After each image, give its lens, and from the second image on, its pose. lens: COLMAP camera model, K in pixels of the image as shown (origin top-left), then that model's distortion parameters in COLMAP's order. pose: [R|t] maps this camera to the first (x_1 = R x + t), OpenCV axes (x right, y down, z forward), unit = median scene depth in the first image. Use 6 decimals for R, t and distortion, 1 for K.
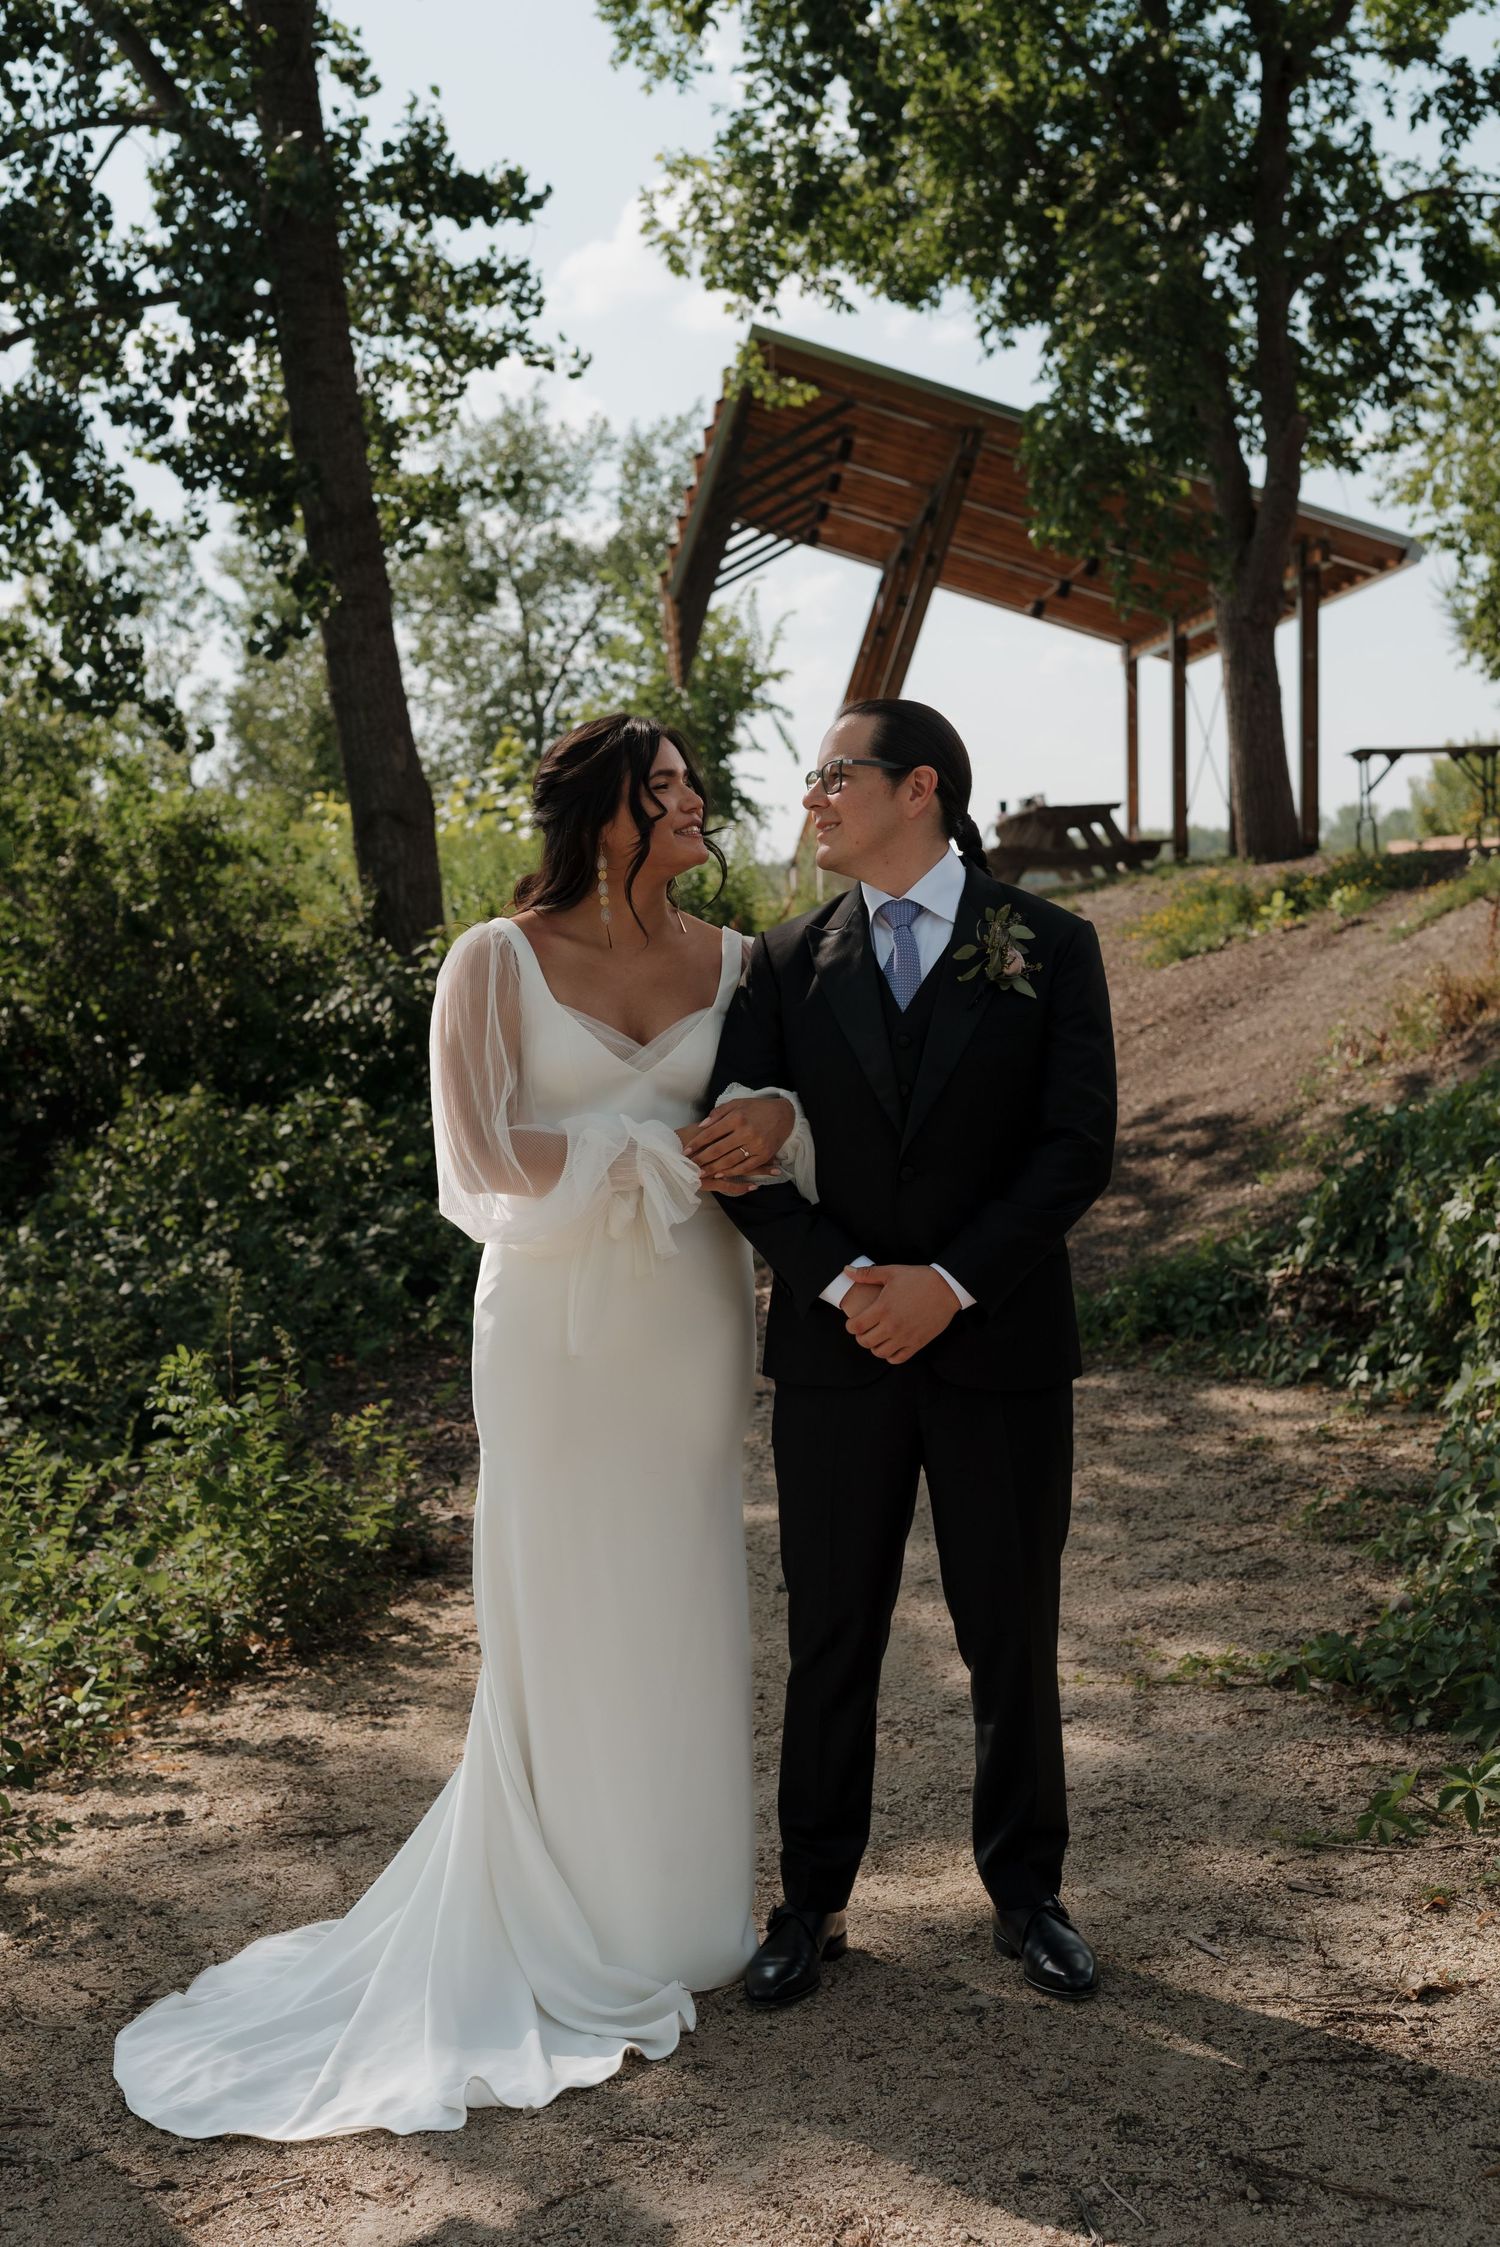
lens RADIAL K [[3239.2, 0, 740.9], [0, 3239.2, 1132.7], [0, 0, 1]] dist [0.021024, 0.000000]
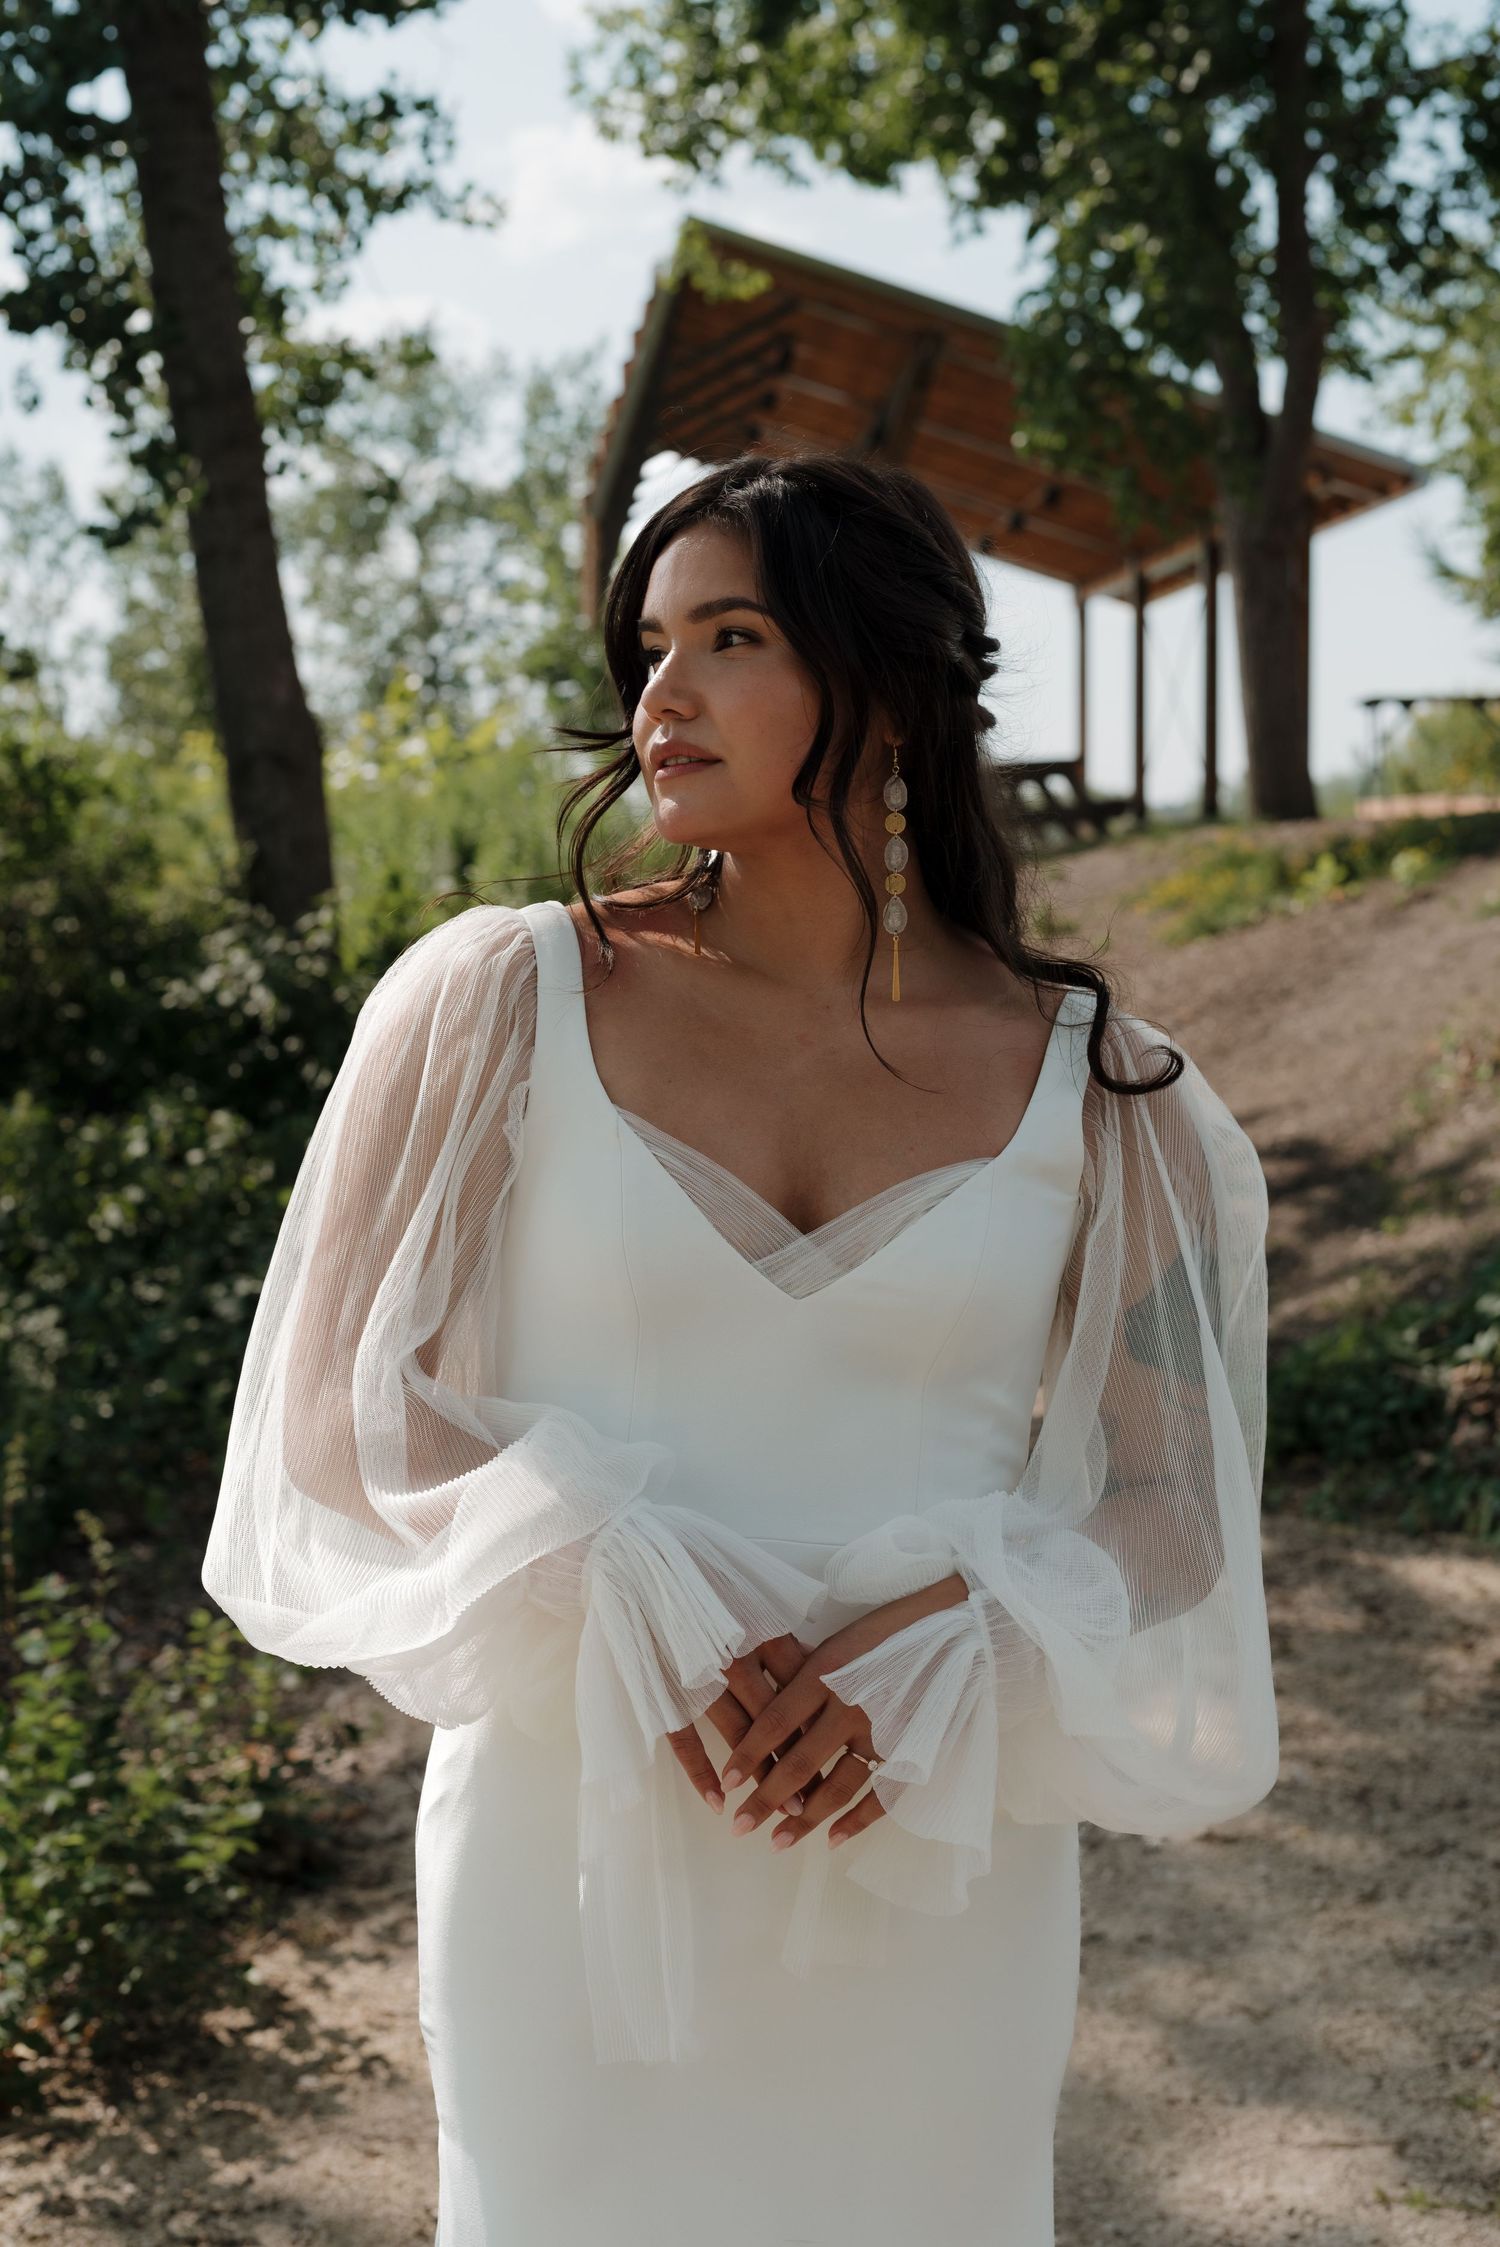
lens RADIAL K [[3239.2, 0, 745.2], [0, 3239.2, 1119.1], [0, 0, 1]] dist [0.021024, 0.000000]
pose [[0.999380, 0.003277, 0.035067, -0.016220], [-0.003576, 0.999958, 0.008483, -0.013758], [-0.035038, -0.008603, 0.999349, 0.171891]]
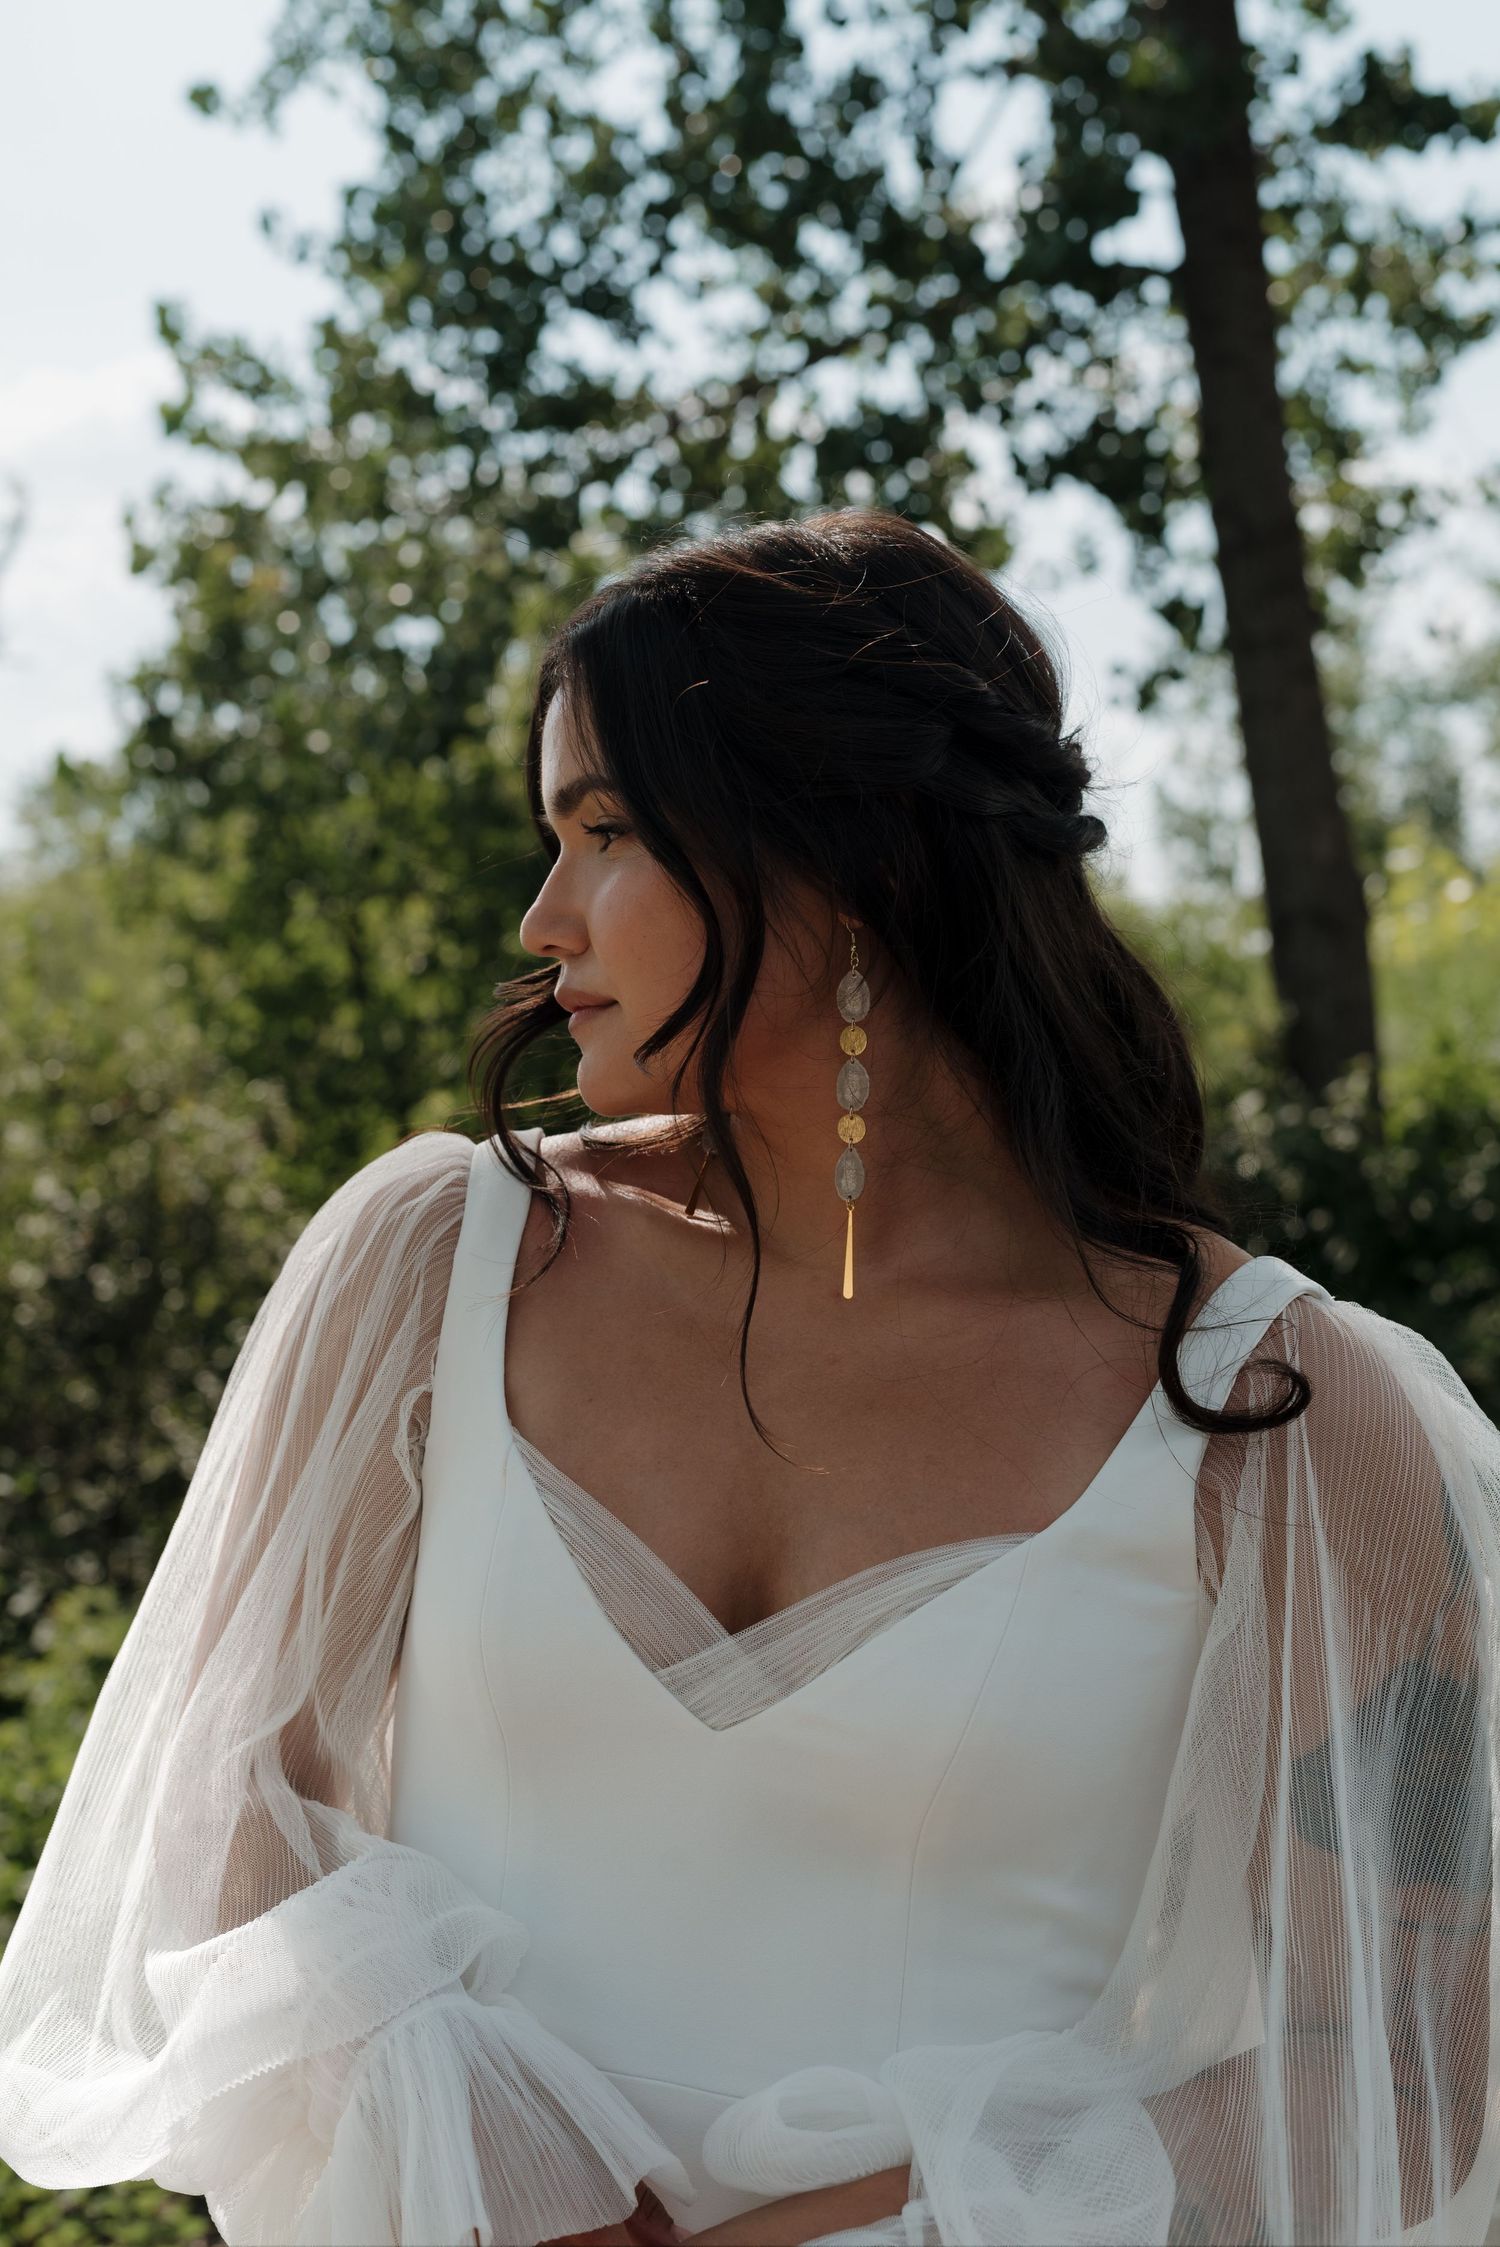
lens RADIAL K [[3239.2, 0, 704.6], [0, 3239.2, 1114.7], [0, 0, 1]] dist [0.021024, 0.000000]
pose [[0.940440, 0.018092, -0.339479, 0.019381], [-0.031496, 0.998925, -0.034016, -0.019095], [0.338499, 0.042682, 0.939998, 0.217608]]
